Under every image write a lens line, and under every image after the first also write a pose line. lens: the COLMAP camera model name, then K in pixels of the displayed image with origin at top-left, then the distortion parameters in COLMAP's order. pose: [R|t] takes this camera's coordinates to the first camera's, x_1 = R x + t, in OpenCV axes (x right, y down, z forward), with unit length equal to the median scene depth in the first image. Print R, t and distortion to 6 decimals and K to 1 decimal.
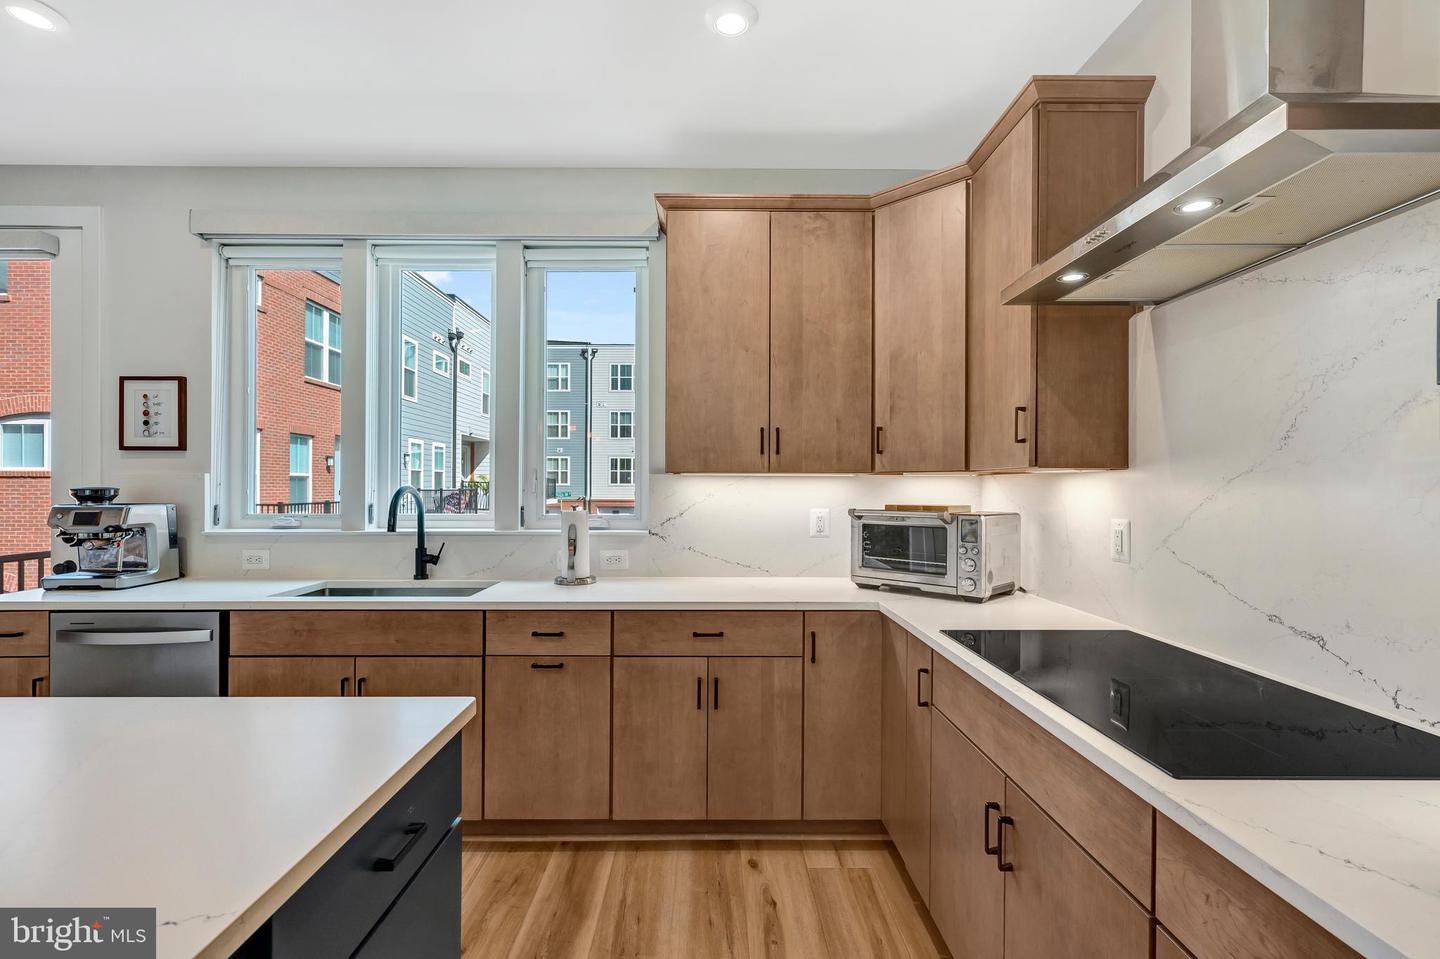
lens RADIAL K [[676.7, 0, 714.6], [0, 676.7, 481.2], [0, 0, 1]] dist [-0.003127, 0.001238]
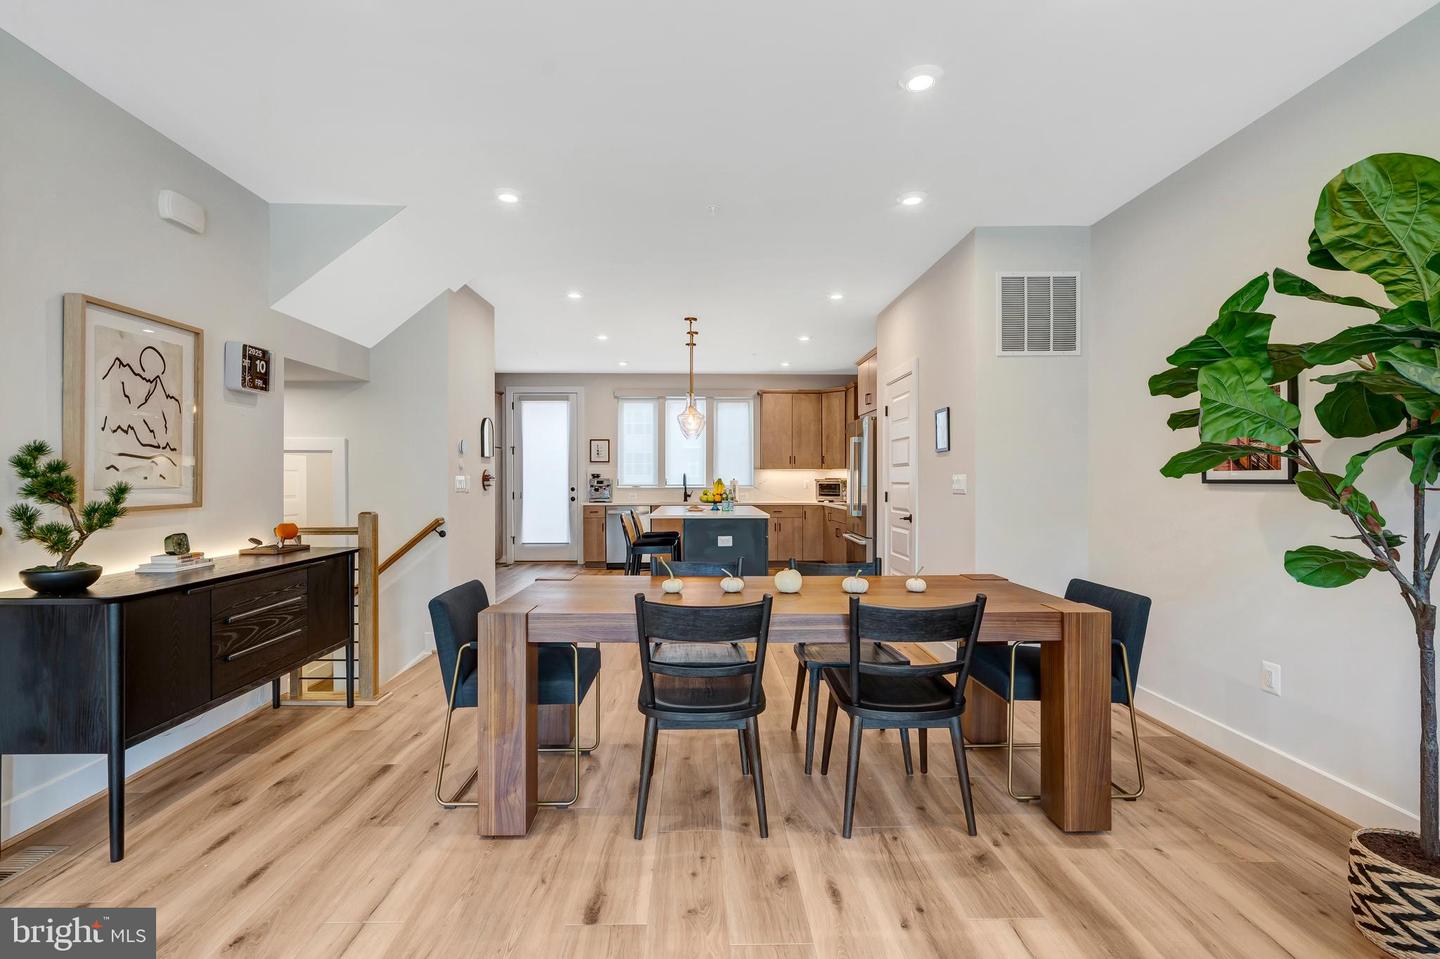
lens RADIAL K [[676.7, 0, 714.6], [0, 676.7, 481.2], [0, 0, 1]] dist [-0.003127, 0.001238]
pose [[0.999918, -0.005778, 0.011469, -0.364167], [0.005761, 0.999982, 0.001513, 0.045717], [-0.011478, -0.001447, 0.999933, -2.511002]]
